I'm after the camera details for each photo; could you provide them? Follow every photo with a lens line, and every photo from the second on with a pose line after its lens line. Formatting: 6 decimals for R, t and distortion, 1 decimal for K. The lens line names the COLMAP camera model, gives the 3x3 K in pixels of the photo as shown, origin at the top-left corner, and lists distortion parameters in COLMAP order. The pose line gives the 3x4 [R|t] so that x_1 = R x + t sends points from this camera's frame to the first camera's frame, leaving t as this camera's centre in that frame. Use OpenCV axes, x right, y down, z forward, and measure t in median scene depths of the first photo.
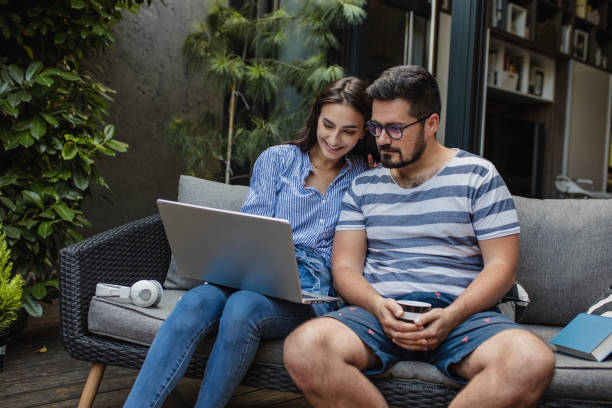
lens RADIAL K [[648.7, 0, 307.4], [0, 648.7, 198.3], [0, 0, 1]] dist [-0.012046, 0.000000]
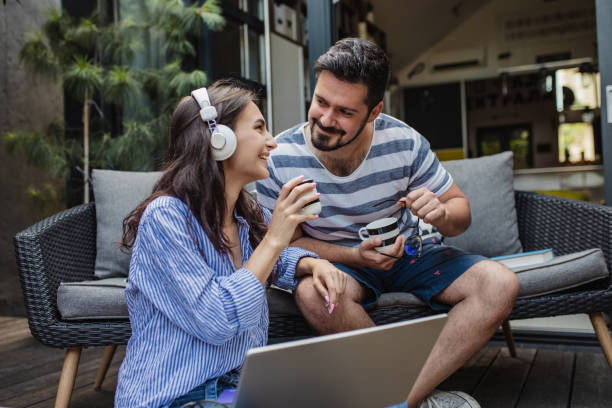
lens RADIAL K [[620.4, 0, 308.8], [0, 620.4, 201.1], [0, 0, 1]] dist [0.011618, 0.000000]
pose [[0.924777, -0.078598, 0.372304, -0.207724], [0.097421, 0.994729, -0.031987, 0.064765], [-0.367828, 0.065851, 0.927559, 0.012235]]
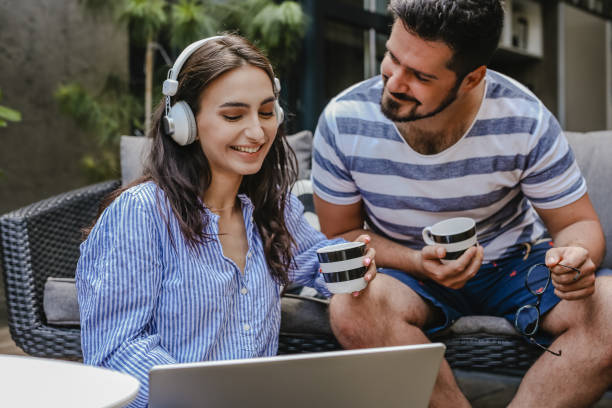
lens RADIAL K [[907.4, 0, 312.4], [0, 907.4, 189.5], [0, 0, 1]] dist [0.043957, 0.000000]
pose [[0.988143, -0.055391, 0.143198, -0.110854], [0.061937, 0.997210, -0.041667, 0.073906], [-0.140491, 0.050043, 0.988816, -0.070411]]
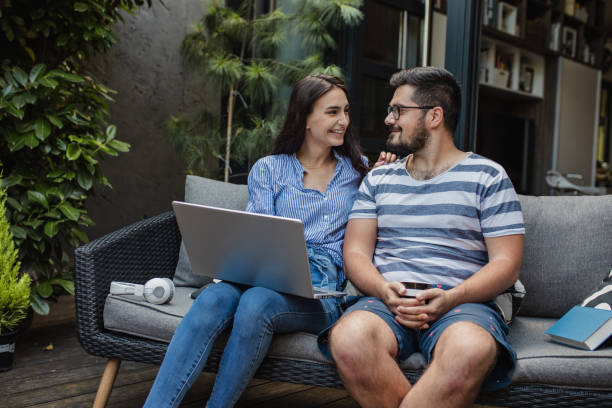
lens RADIAL K [[648.7, 0, 308.2], [0, 648.7, 199.1], [0, 0, 1]] dist [-0.012046, 0.000000]
pose [[0.999778, -0.008676, 0.019194, -0.019358], [0.008516, 0.999928, 0.008449, -0.003997], [-0.019266, -0.008283, 0.999780, -0.023369]]
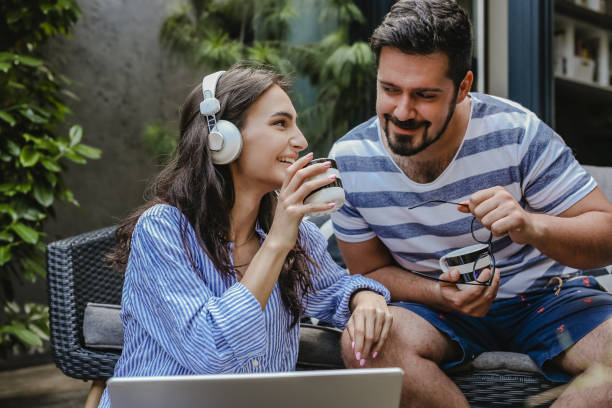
lens RADIAL K [[907.4, 0, 305.0], [0, 907.4, 189.7], [0, 0, 1]] dist [0.043957, 0.000000]
pose [[0.999119, -0.041820, 0.003485, -0.040686], [0.041960, 0.994251, -0.098507, 0.088214], [0.000655, 0.098566, 0.995130, -0.086934]]
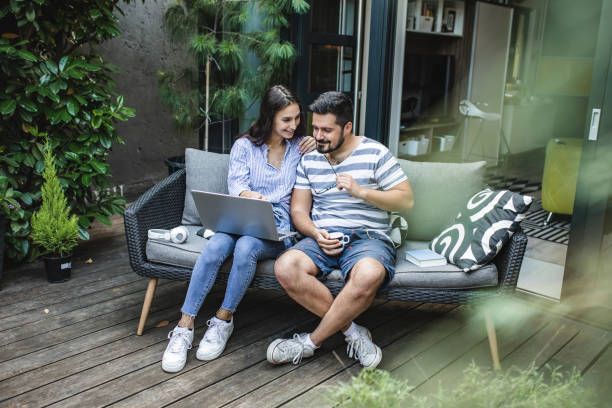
lens RADIAL K [[620.4, 0, 311.1], [0, 620.4, 203.3], [0, 0, 1]] dist [0.011618, 0.000000]
pose [[0.996096, -0.037661, 0.079842, -0.024353], [0.020652, 0.978747, 0.204028, -0.161639], [-0.085829, -0.201582, 0.975704, -0.361697]]
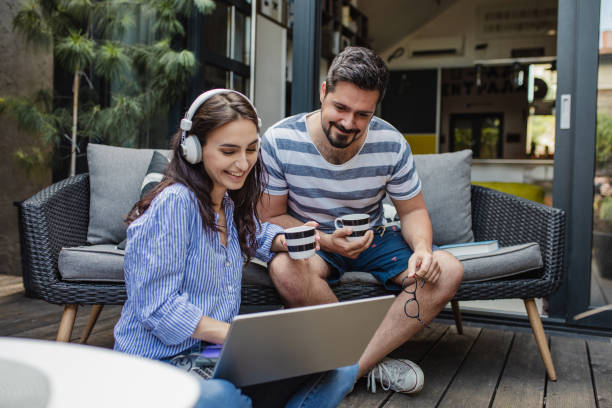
lens RADIAL K [[620.4, 0, 307.8], [0, 620.4, 202.1], [0, 0, 1]] dist [0.011618, 0.000000]
pose [[0.911965, -0.041851, 0.408129, -0.240609], [0.038214, 0.999124, 0.017066, 0.050613], [-0.408485, 0.000033, 0.912765, -0.060681]]
